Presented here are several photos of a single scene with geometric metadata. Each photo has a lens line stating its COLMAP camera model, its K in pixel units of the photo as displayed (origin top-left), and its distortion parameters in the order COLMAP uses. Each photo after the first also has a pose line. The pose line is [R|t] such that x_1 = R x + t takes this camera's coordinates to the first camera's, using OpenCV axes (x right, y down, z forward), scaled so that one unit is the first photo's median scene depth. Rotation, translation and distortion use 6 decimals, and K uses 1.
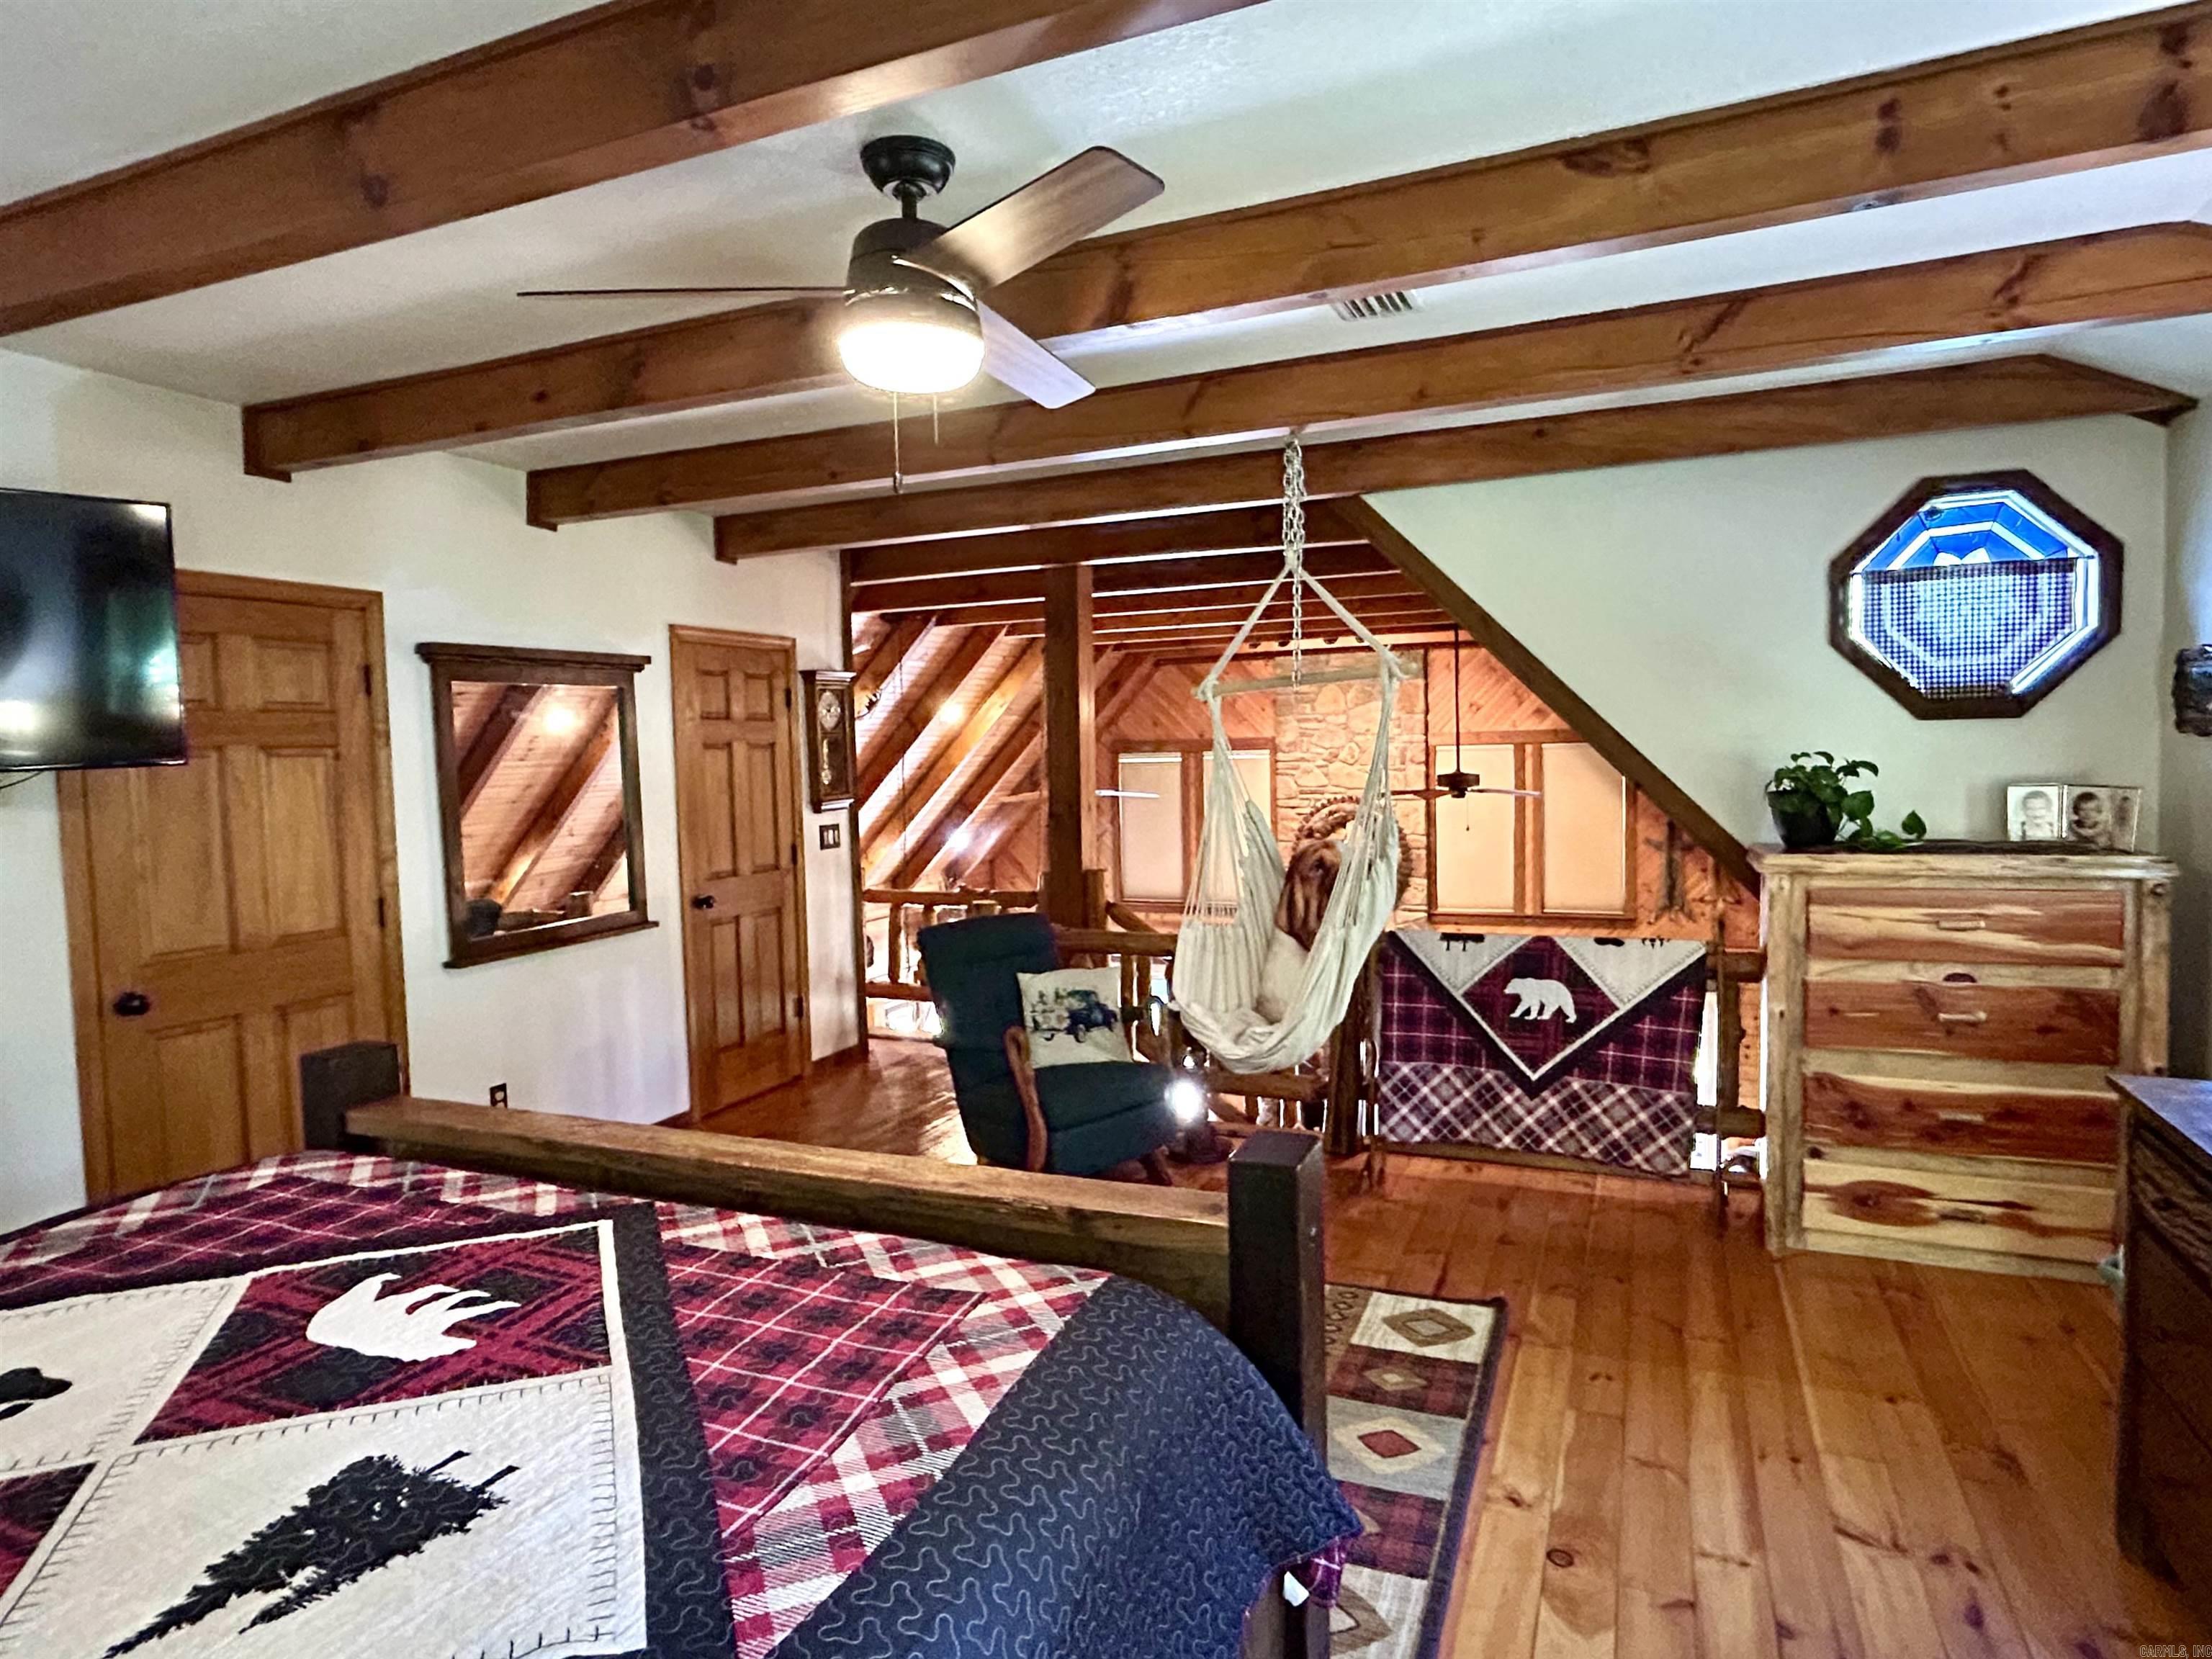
lens RADIAL K [[1241.2, 0, 1108.3], [0, 1241.2, 824.2], [0, 0, 1]] dist [-0.002167, -0.003838]
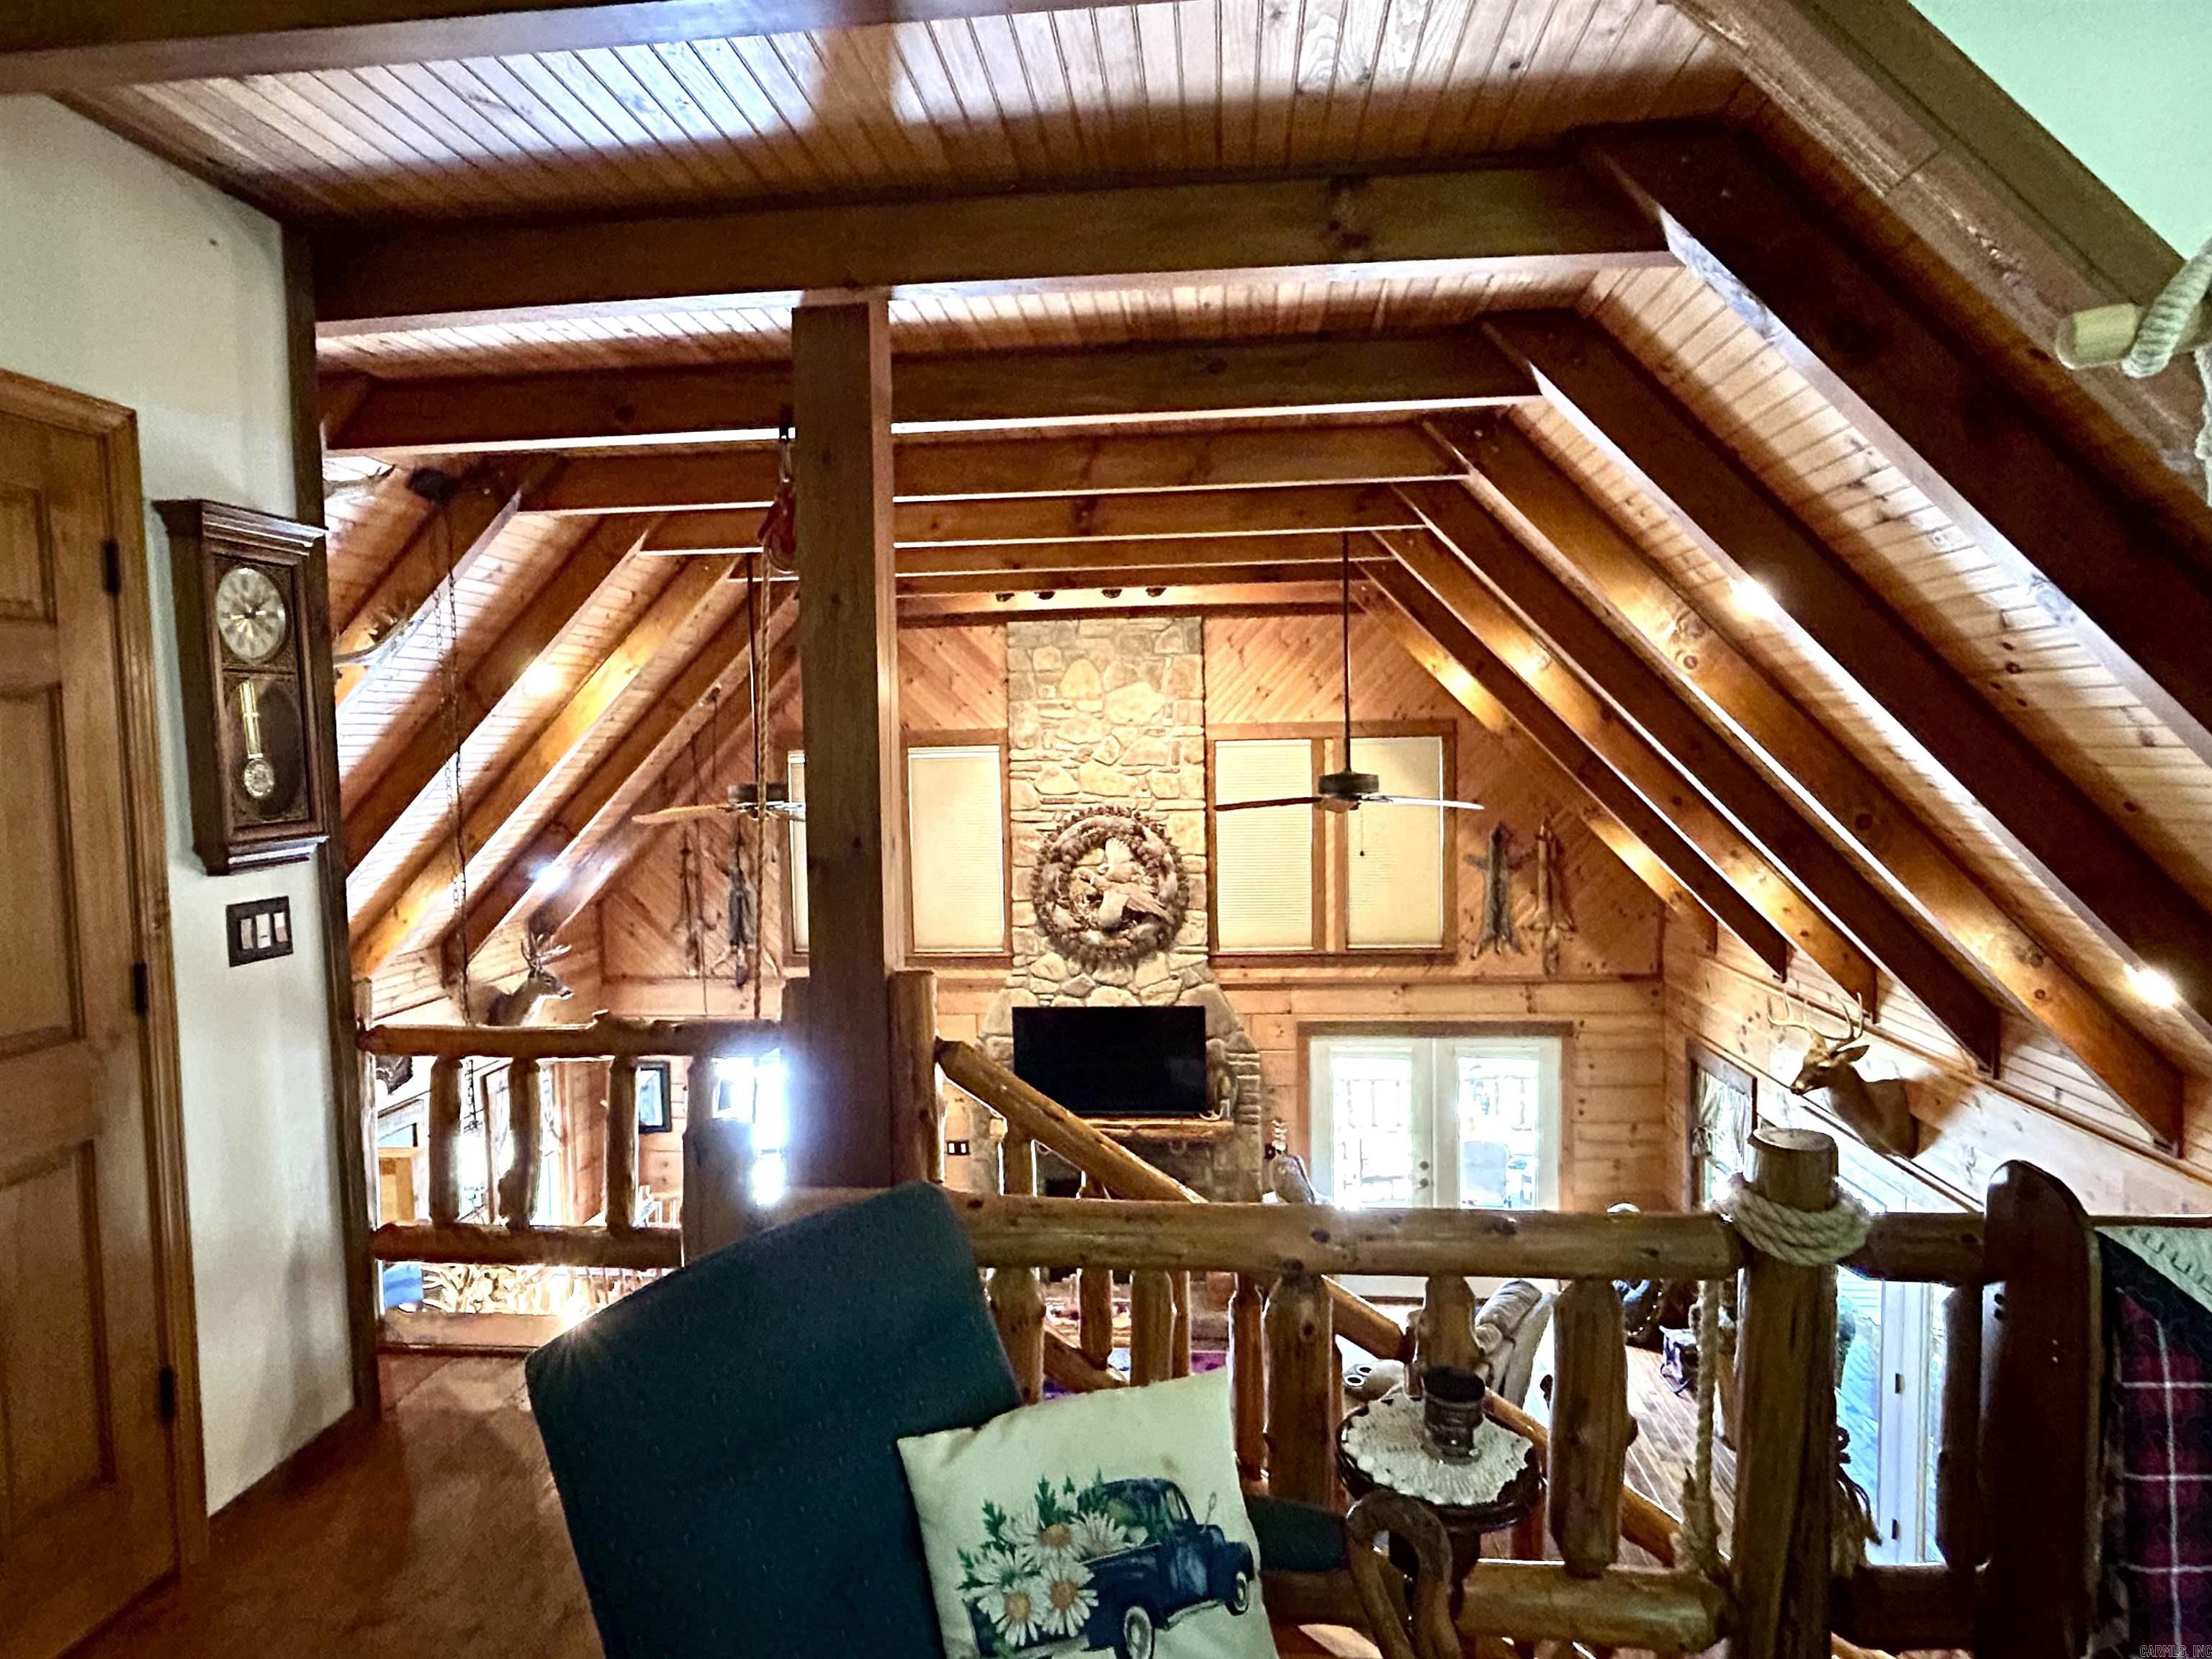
lens RADIAL K [[1241.2, 0, 1103.1], [0, 1241.2, 819.5], [0, 0, 1]] dist [-0.002167, -0.003838]
pose [[0.950556, -0.013812, 0.310247, -0.049531], [0.016561, 0.999843, -0.006227, -0.010611], [-0.310112, 0.011057, 0.950636, 0.298359]]
